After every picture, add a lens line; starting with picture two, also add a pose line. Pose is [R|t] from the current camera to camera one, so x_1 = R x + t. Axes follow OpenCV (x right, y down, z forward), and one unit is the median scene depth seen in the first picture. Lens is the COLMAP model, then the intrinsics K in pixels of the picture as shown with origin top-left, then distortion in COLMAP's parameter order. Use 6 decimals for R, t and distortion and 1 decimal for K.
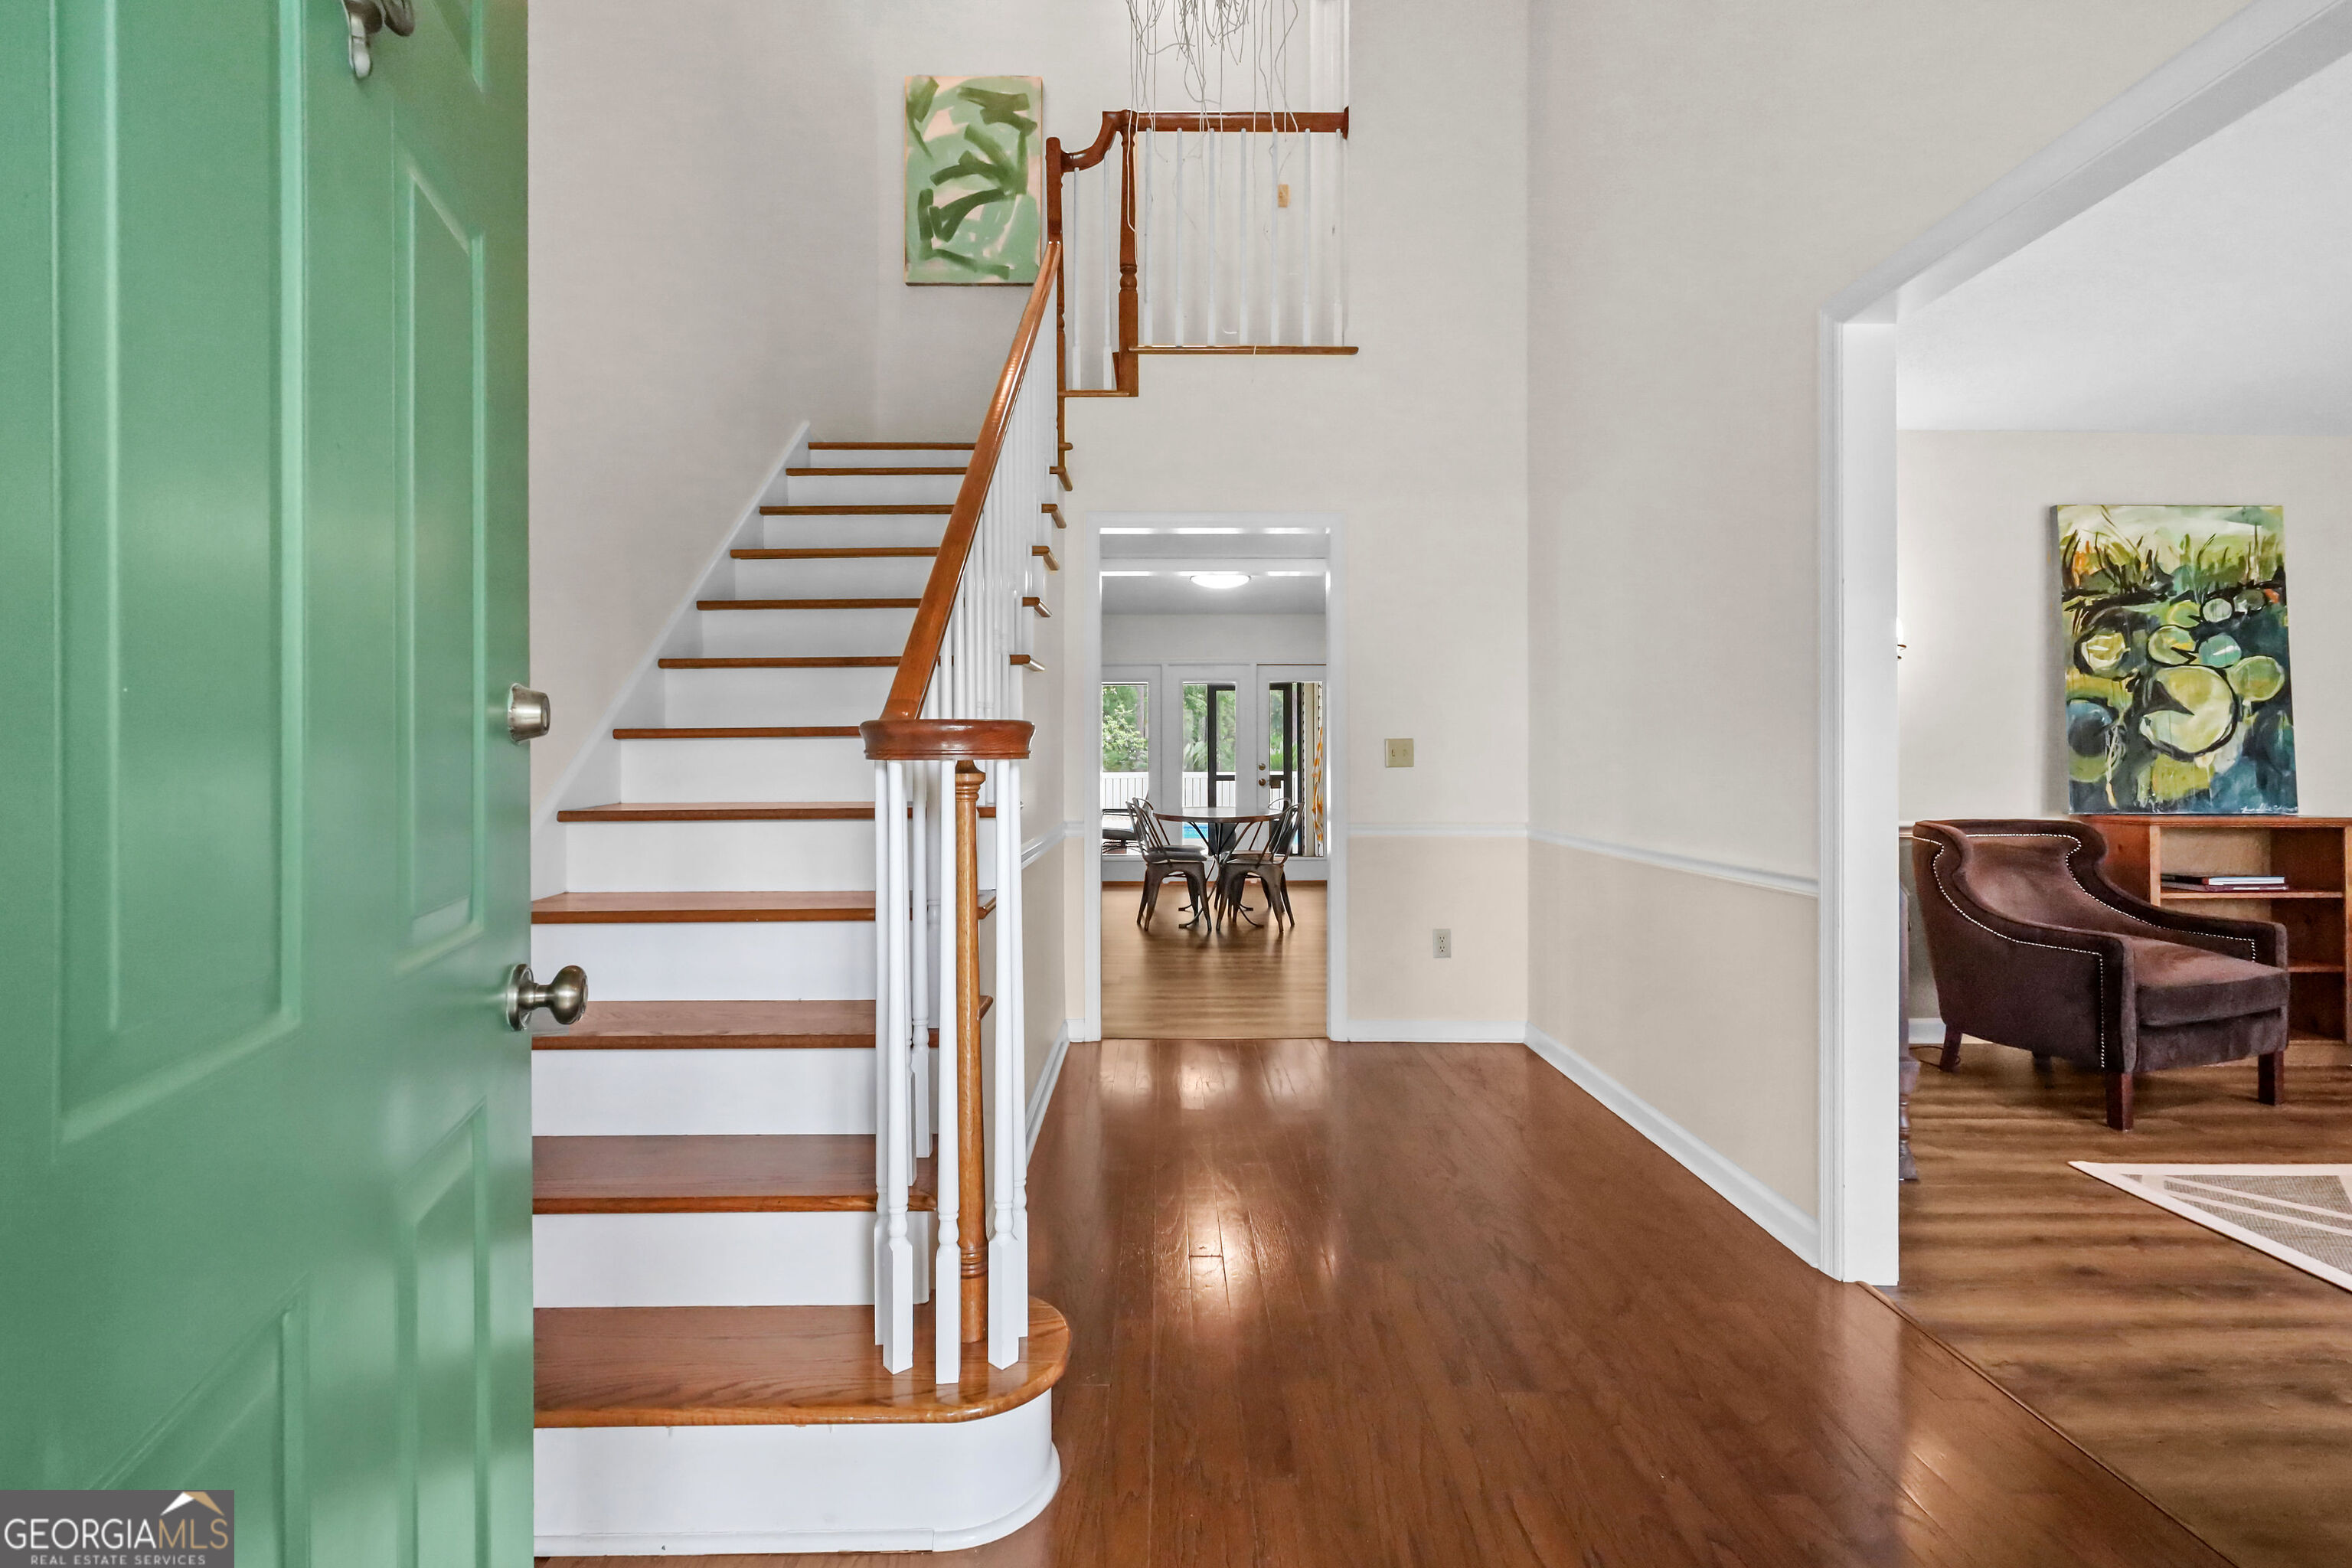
lens RADIAL K [[1098.6, 0, 1172.4], [0, 1098.6, 755.2], [0, 0, 1]] dist [0.002460, -0.000184]
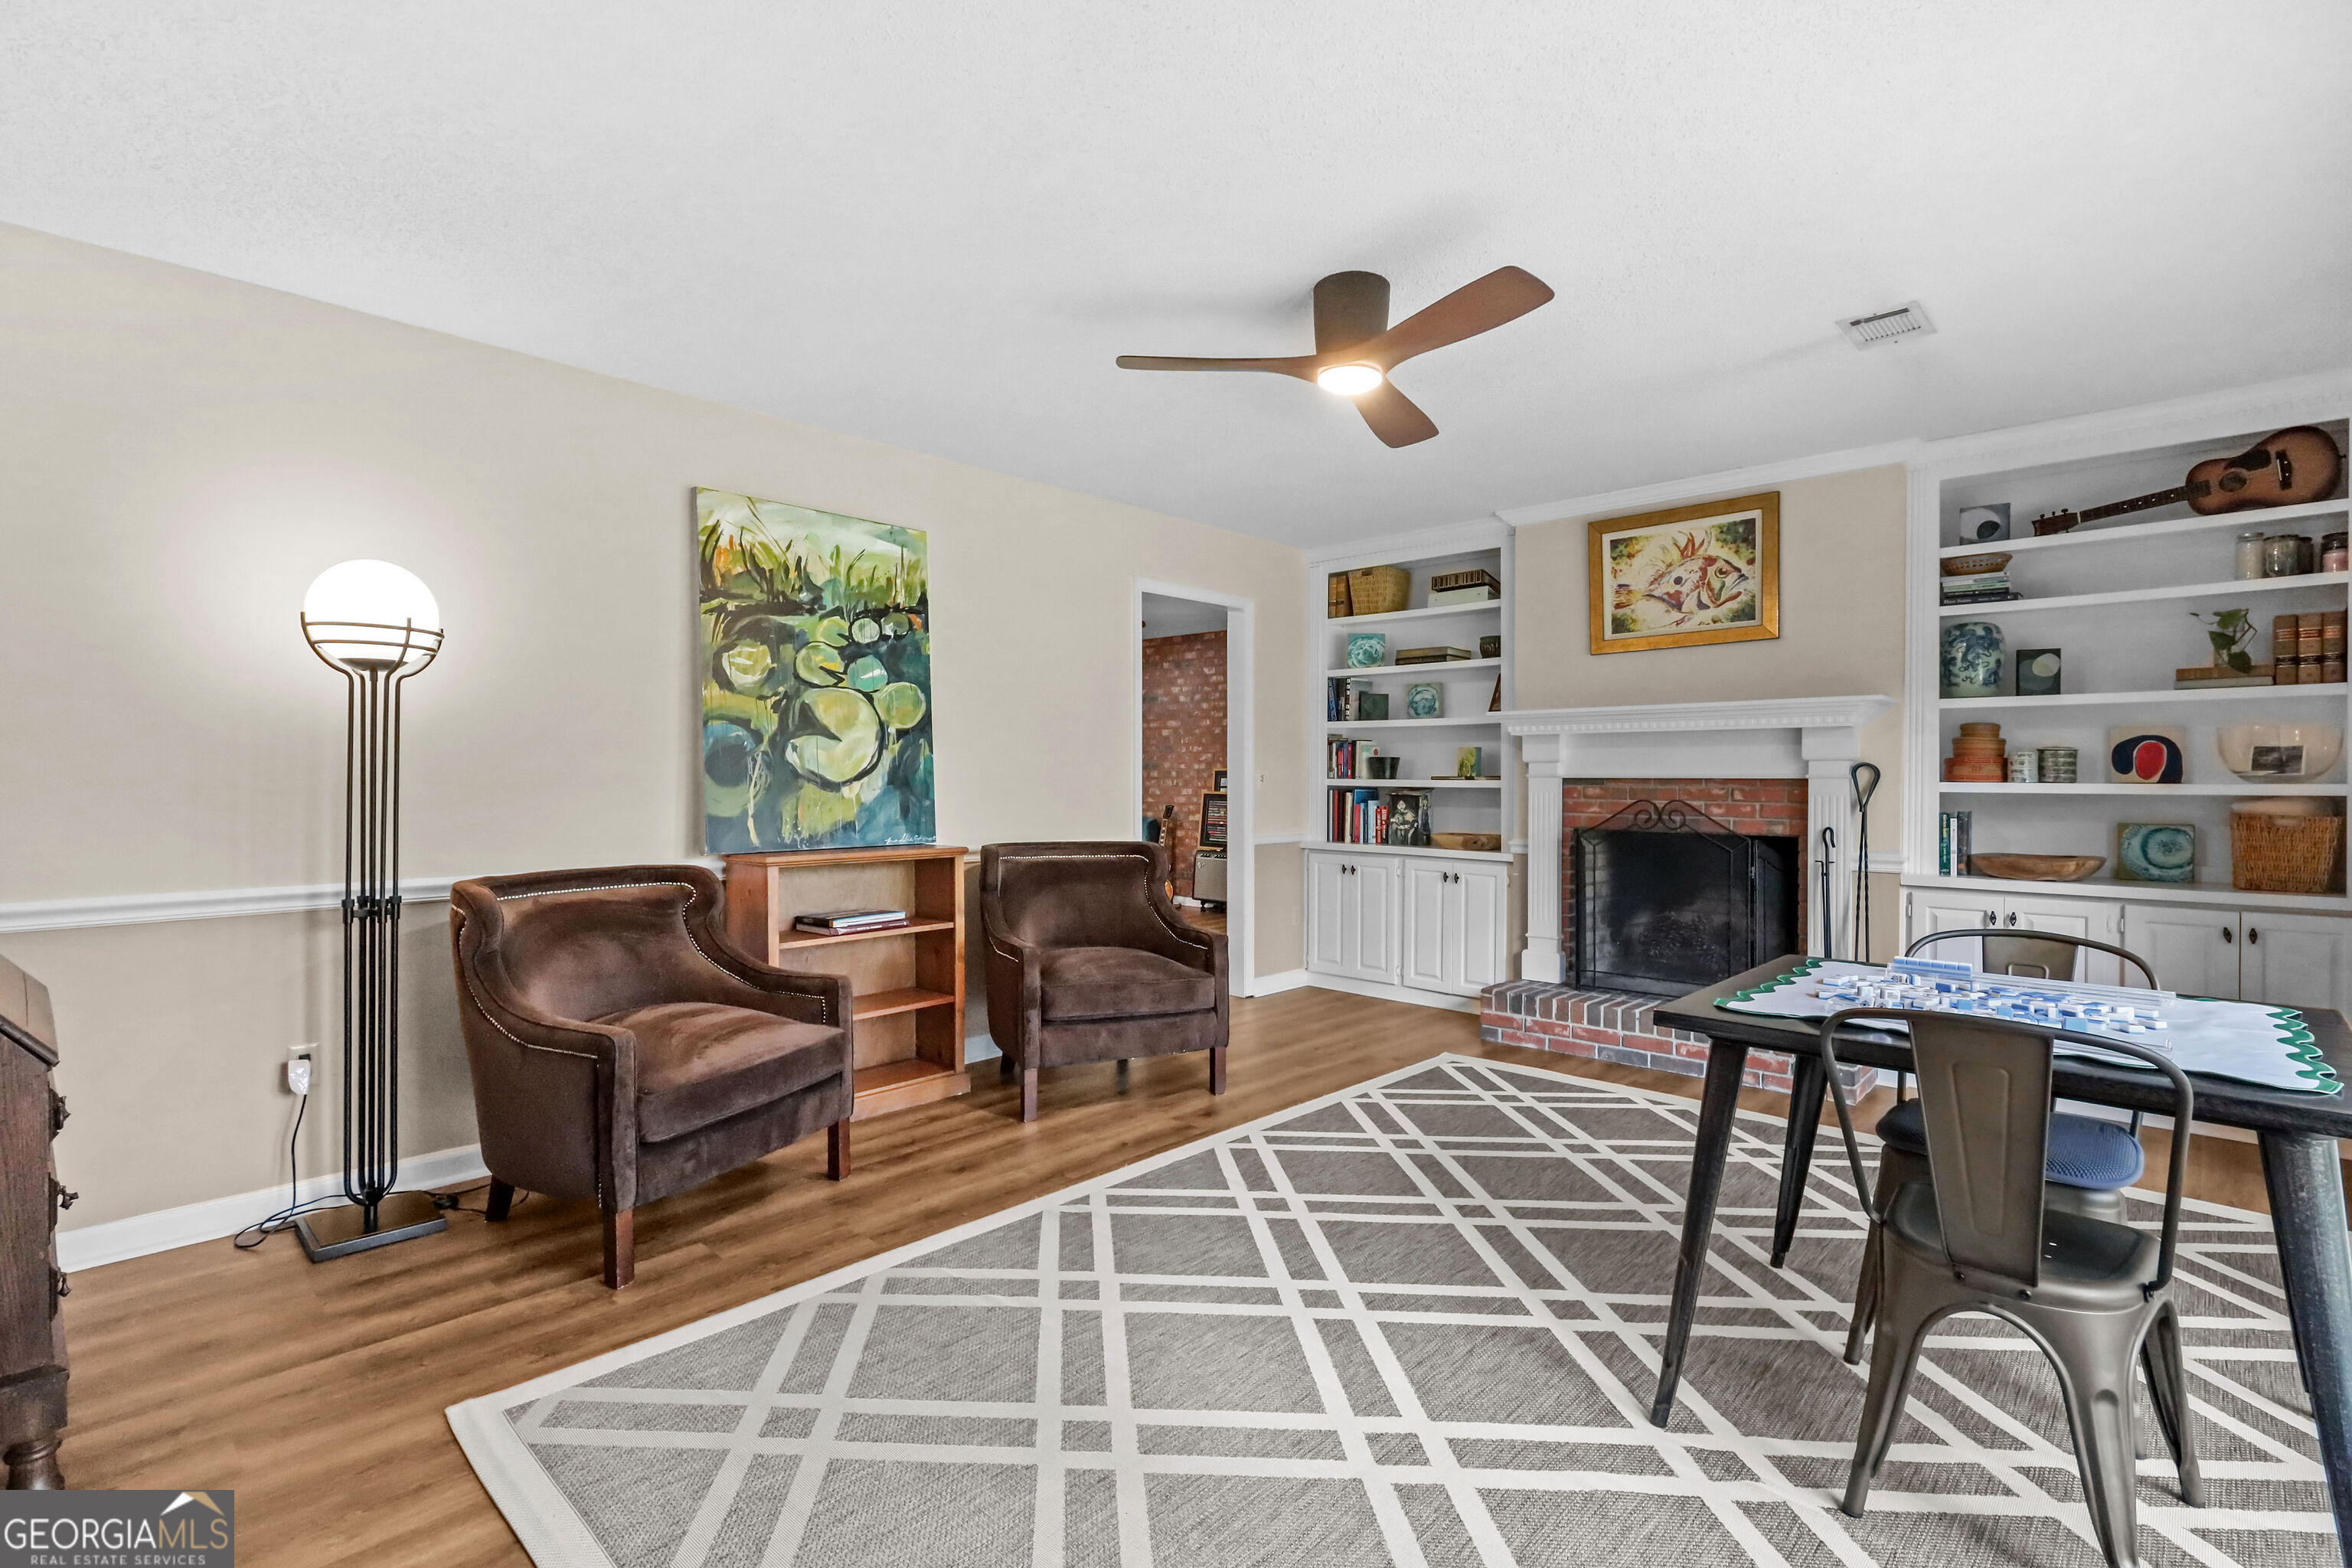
lens RADIAL K [[1098.6, 0, 1175.0], [0, 1098.6, 779.2], [0, 0, 1]] dist [0.002460, -0.000184]
pose [[0.685594, -0.000785, 0.727983, 0.446587], [-0.001260, 0.999997, 0.002265, -0.006990], [-0.727983, -0.002471, 0.685591, 0.161870]]
